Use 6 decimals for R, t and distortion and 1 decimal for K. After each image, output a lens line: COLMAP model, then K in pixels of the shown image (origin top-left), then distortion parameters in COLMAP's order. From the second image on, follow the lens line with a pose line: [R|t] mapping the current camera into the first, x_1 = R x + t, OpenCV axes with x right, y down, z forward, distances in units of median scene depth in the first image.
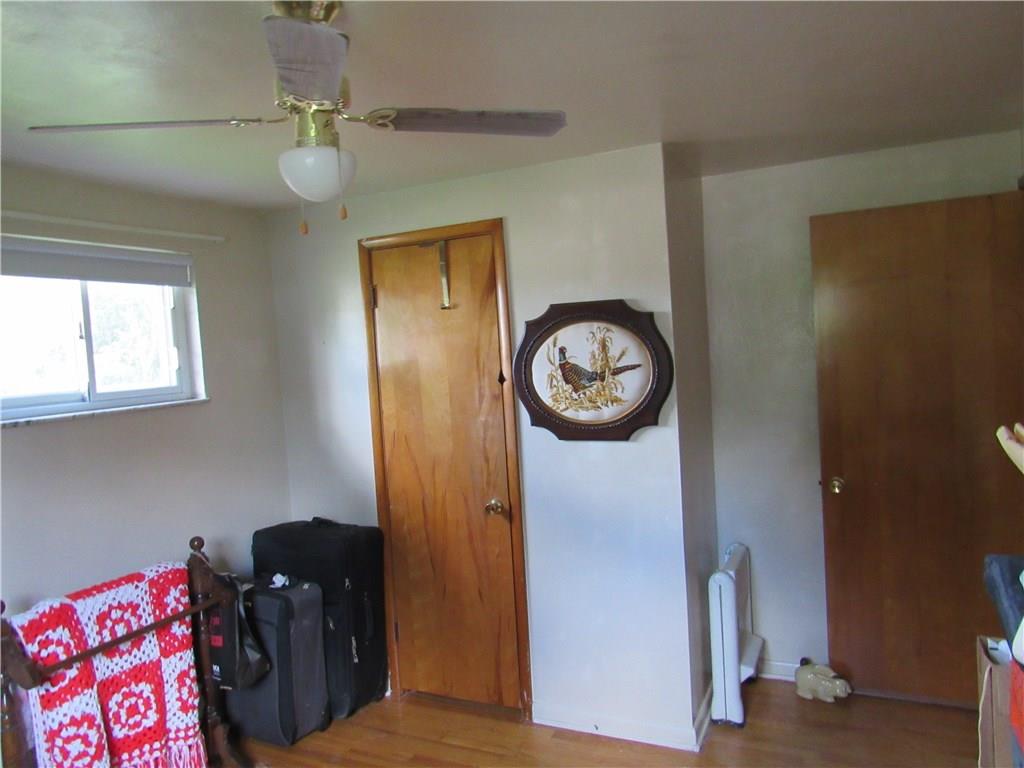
lens RADIAL K [[730.0, 0, 511.2], [0, 730.0, 383.5], [0, 0, 1]] dist [-0.051341, -0.002074]
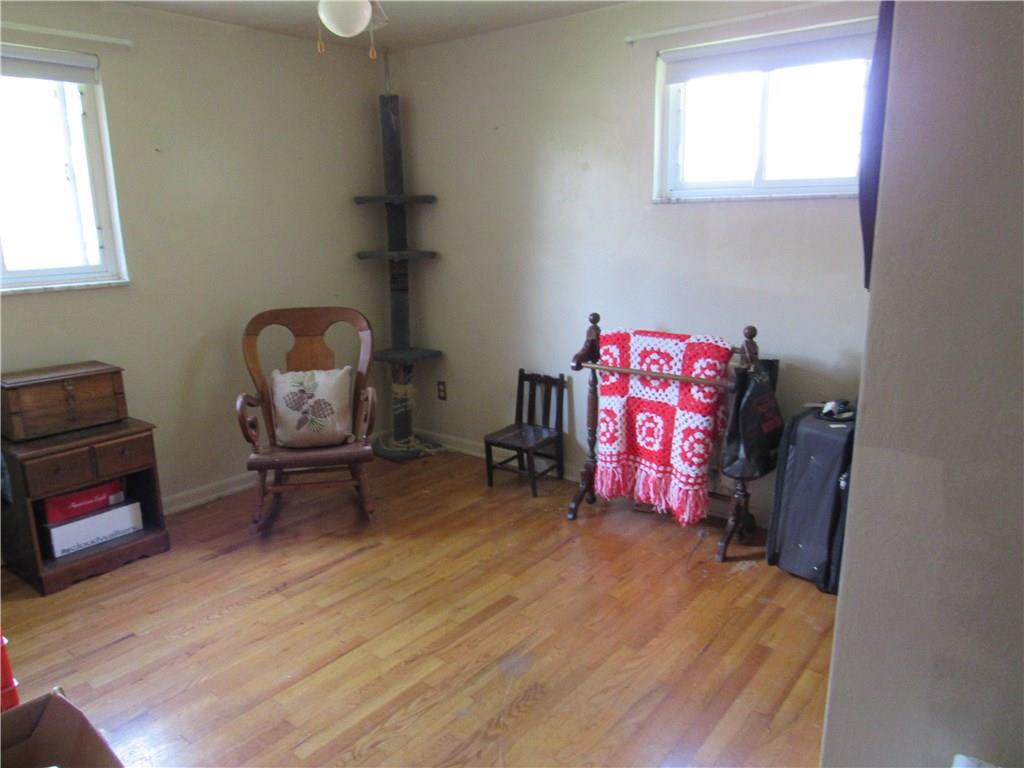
lens RADIAL K [[730.0, 0, 511.6], [0, 730.0, 385.4], [0, 0, 1]] dist [-0.051341, -0.002074]
pose [[-0.222090, 0.274843, -0.935488, 0.727386], [-0.030230, 0.957047, 0.288353, 0.001346], [0.974557, 0.092320, -0.204242, 0.990852]]
